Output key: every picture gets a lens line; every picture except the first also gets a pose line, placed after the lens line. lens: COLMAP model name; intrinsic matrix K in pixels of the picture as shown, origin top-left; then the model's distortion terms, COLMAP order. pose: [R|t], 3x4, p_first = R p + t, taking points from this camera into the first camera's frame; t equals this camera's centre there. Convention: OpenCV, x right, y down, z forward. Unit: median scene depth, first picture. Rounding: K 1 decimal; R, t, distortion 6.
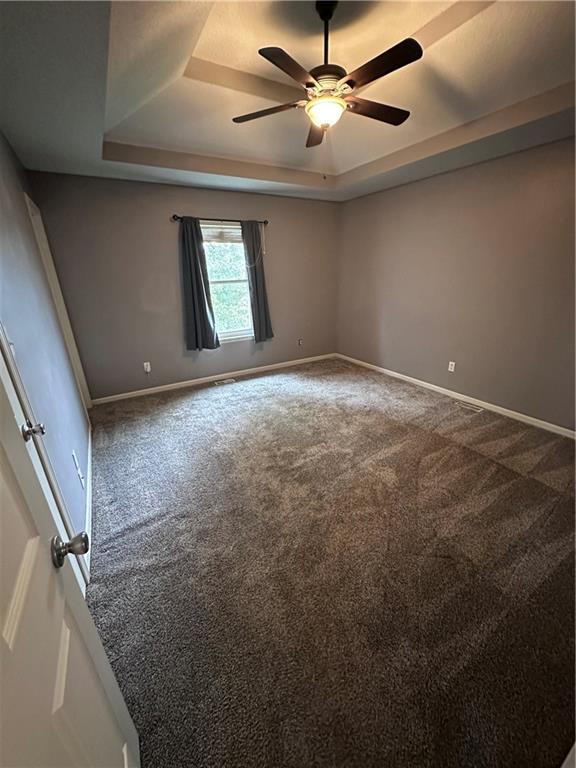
lens RADIAL K [[307.2, 0, 289.0], [0, 307.2, 386.5], [0, 0, 1]] dist [-0.002426, 0.000630]
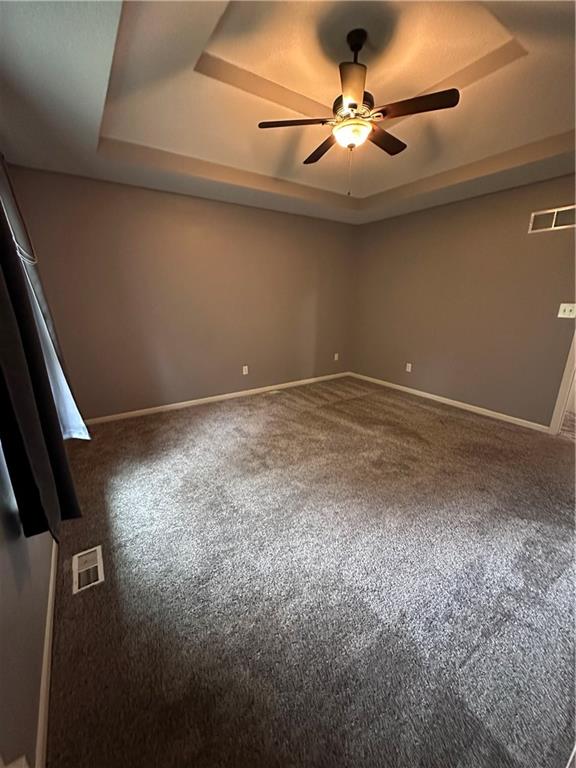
lens RADIAL K [[307.2, 0, 287.3], [0, 307.2, 380.9], [0, 0, 1]] dist [-0.002426, 0.000630]
pose [[-0.045286, -0.246807, 0.968006, -0.622831], [0.368953, 0.896357, 0.245800, -0.259745], [-0.928344, 0.368280, 0.050468, 0.822472]]
